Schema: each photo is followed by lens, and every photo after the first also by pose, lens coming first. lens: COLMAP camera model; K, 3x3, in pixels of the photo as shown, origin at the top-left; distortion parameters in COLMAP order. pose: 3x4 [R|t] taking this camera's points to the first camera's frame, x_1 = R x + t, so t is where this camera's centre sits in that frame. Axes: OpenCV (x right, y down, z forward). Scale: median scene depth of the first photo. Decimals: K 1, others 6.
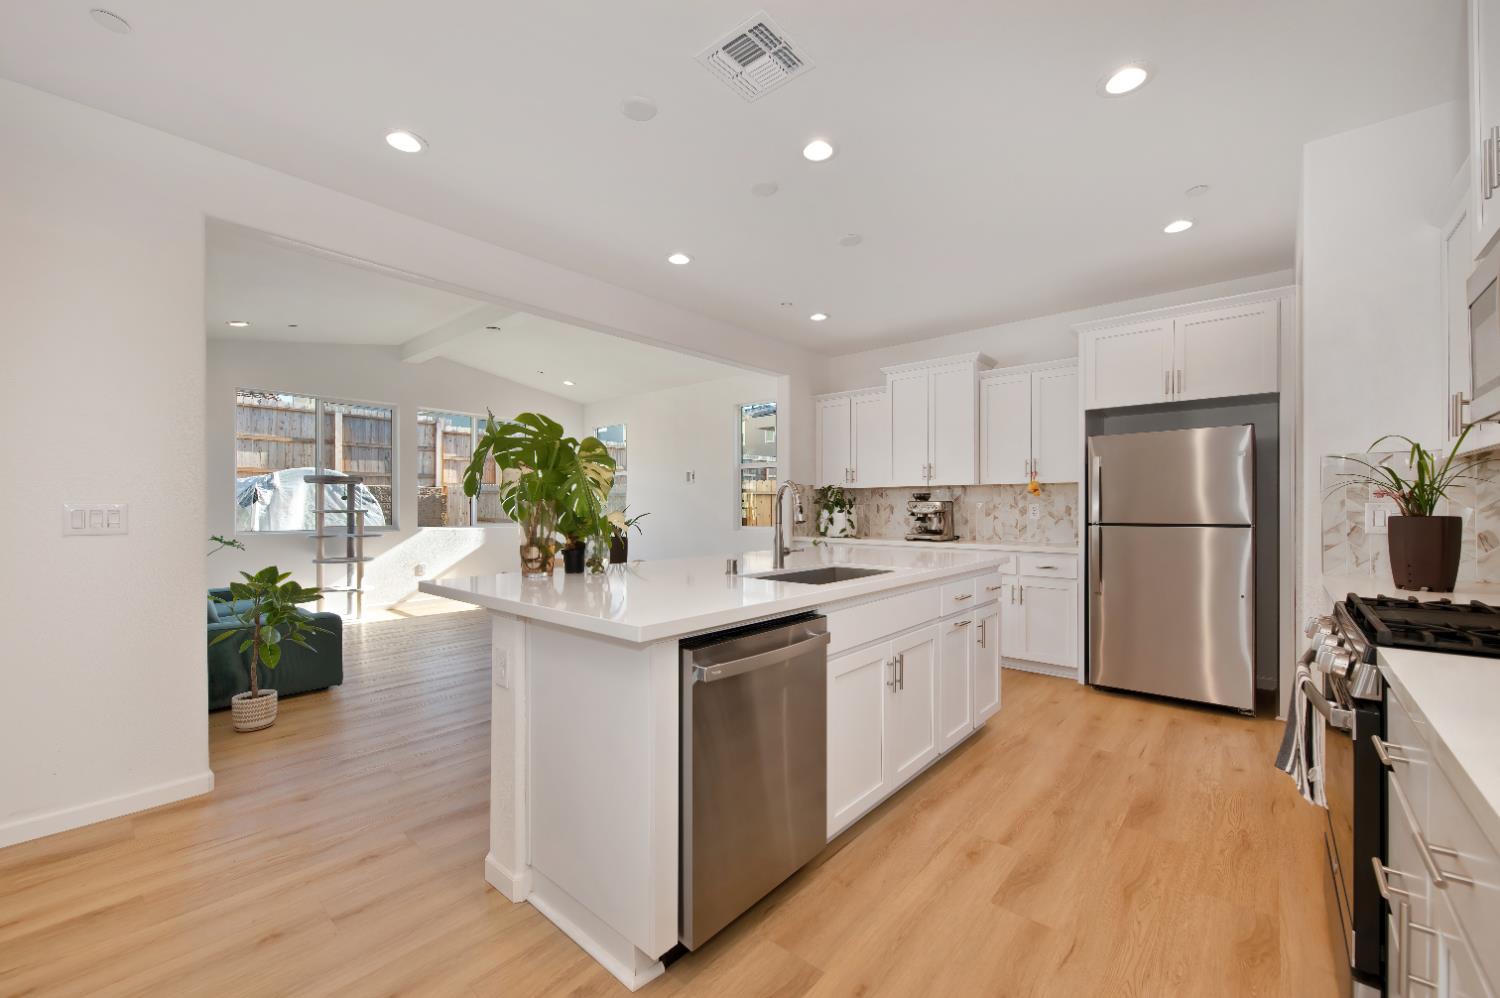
lens RADIAL K [[604.2, 0, 750.0], [0, 604.2, 499.0], [0, 0, 1]] dist [0.001119, 0.000059]
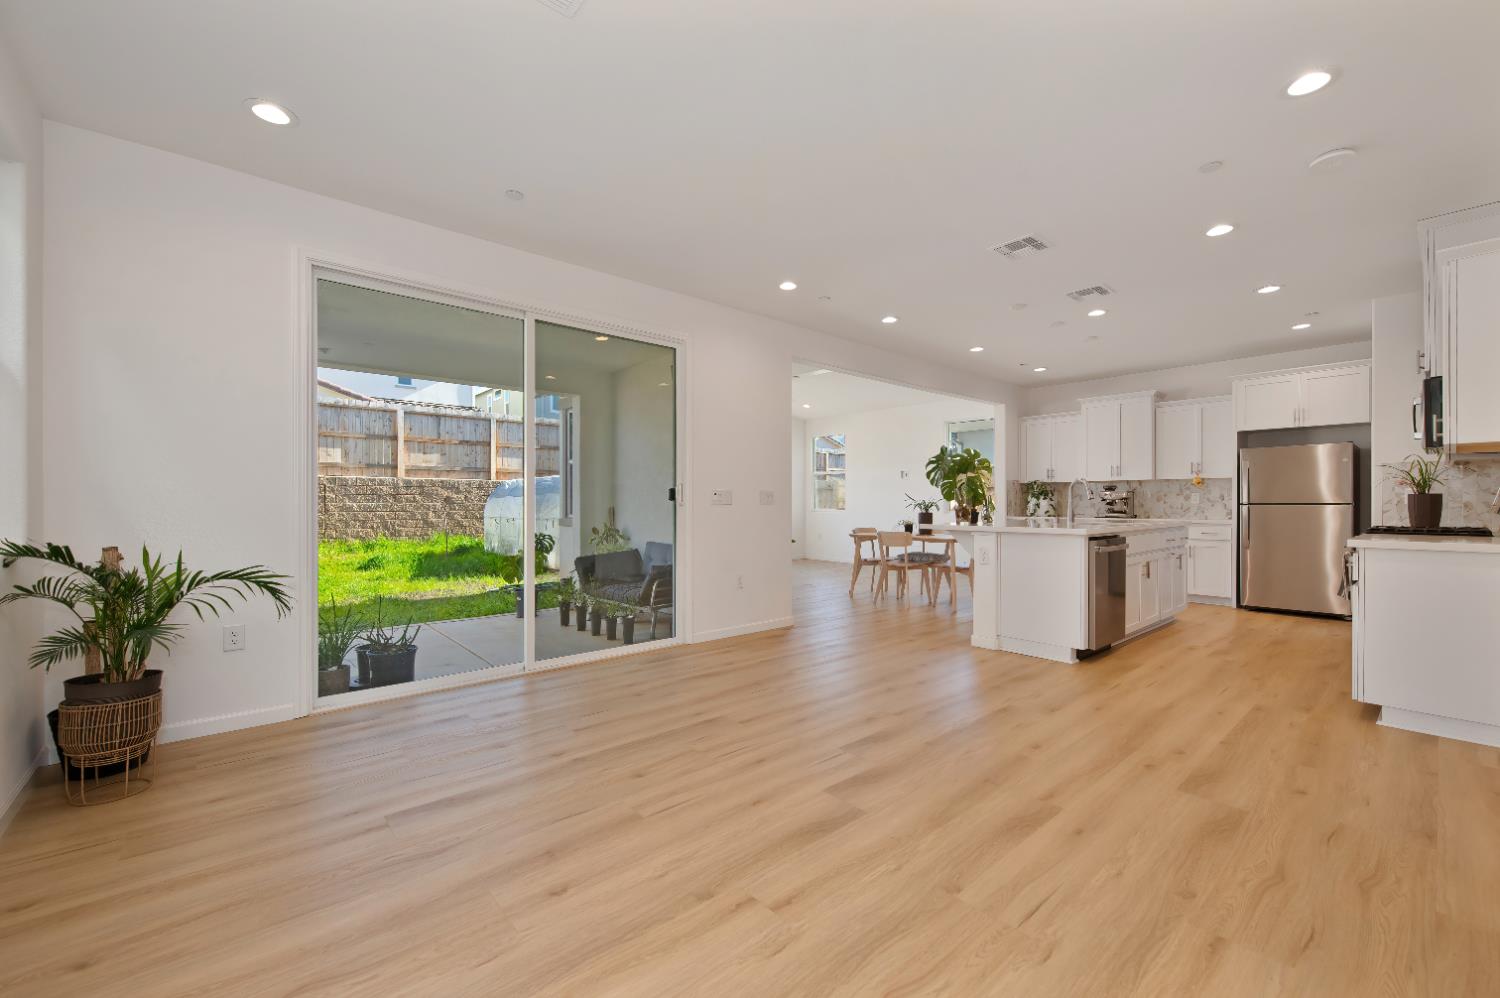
lens RADIAL K [[605.3, 0, 750.0], [0, 605.3, 499.0], [0, 0, 1]] dist [-0.001357, -0.000201]
pose [[0.990295, 0.000039, -0.138983, -0.419797], [0.000793, 0.999982, 0.005935, 0.014763], [0.138981, -0.005988, 0.990277, -0.638668]]
